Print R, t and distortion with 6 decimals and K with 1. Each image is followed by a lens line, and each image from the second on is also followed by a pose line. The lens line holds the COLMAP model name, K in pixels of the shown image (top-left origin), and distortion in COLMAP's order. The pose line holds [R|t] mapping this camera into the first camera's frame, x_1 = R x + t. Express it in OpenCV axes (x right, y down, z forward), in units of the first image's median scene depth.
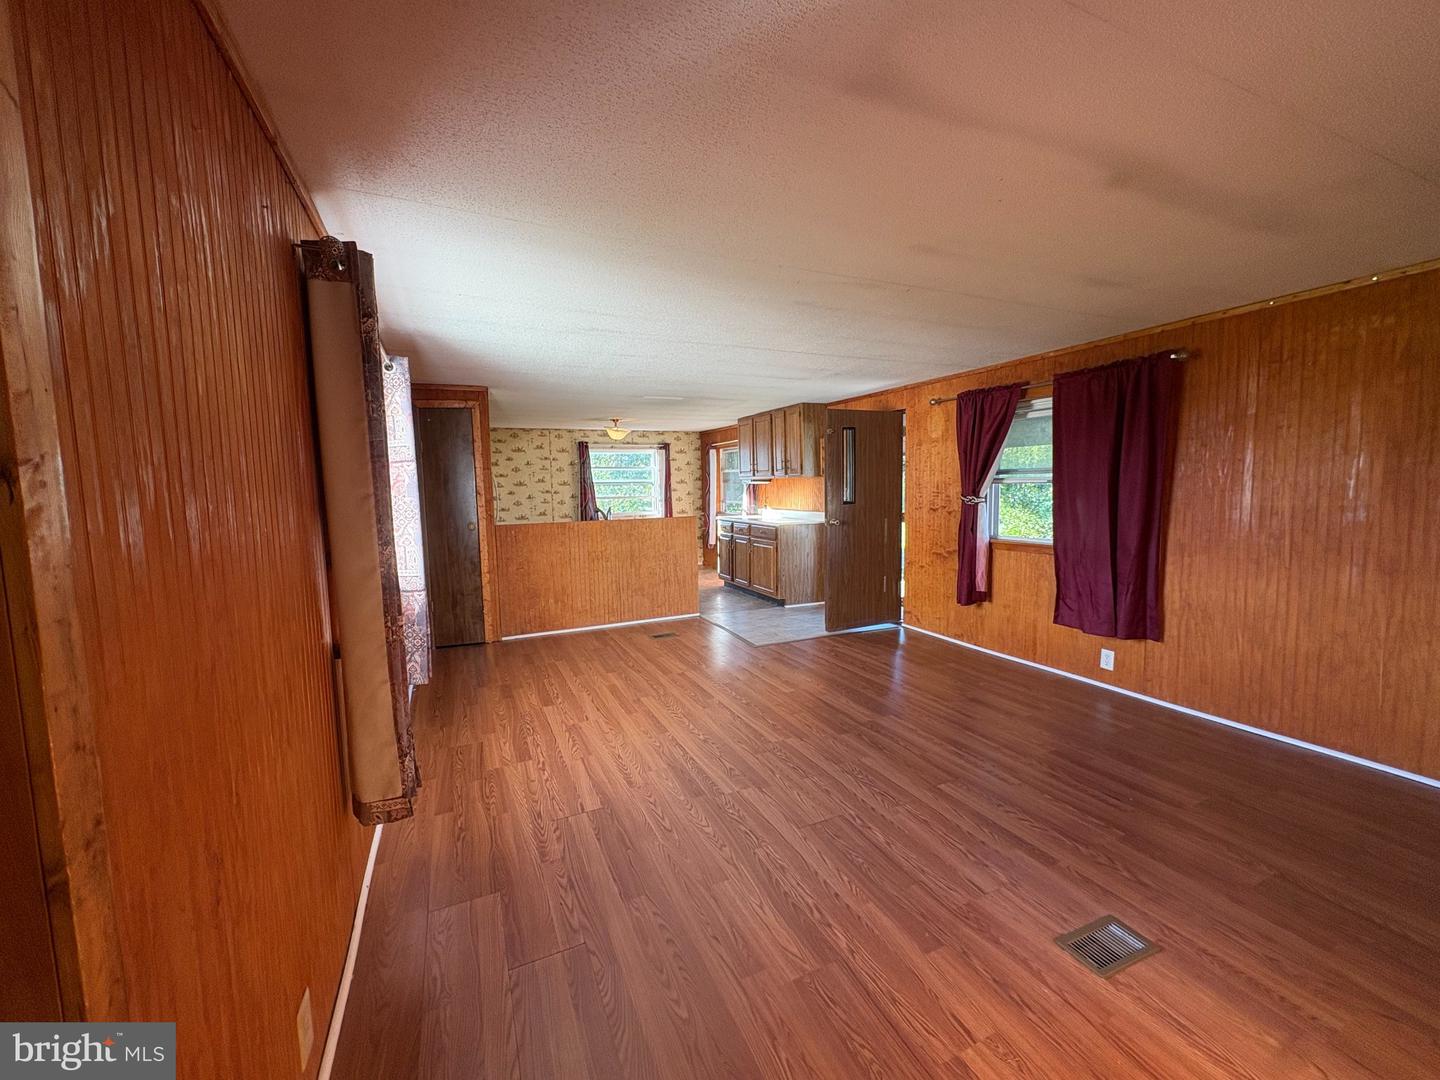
lens RADIAL K [[574.1, 0, 717.4], [0, 574.1, 537.2], [0, 0, 1]] dist [0.002274, 0.000237]
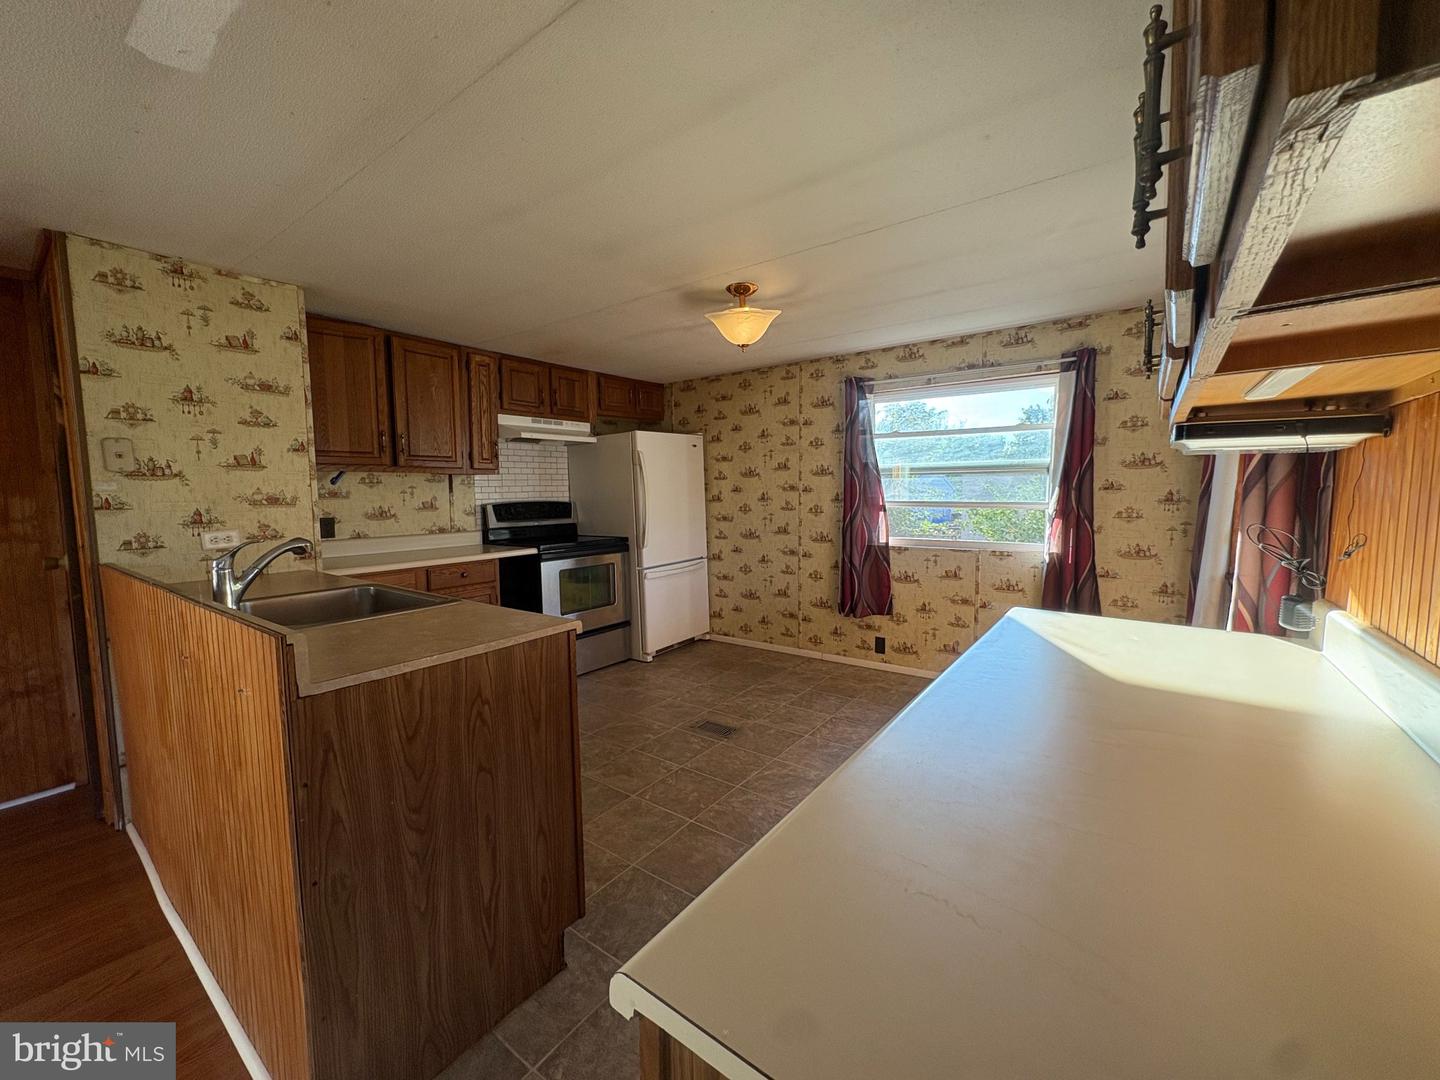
lens RADIAL K [[574.1, 0, 717.4], [0, 574.1, 537.2], [0, 0, 1]] dist [0.002274, 0.000237]
pose [[0.478592, 0.087023, -0.873714, 0.277665], [-0.079001, 0.995308, 0.055860, -0.135067], [0.874476, 0.042290, 0.483221, 1.599714]]
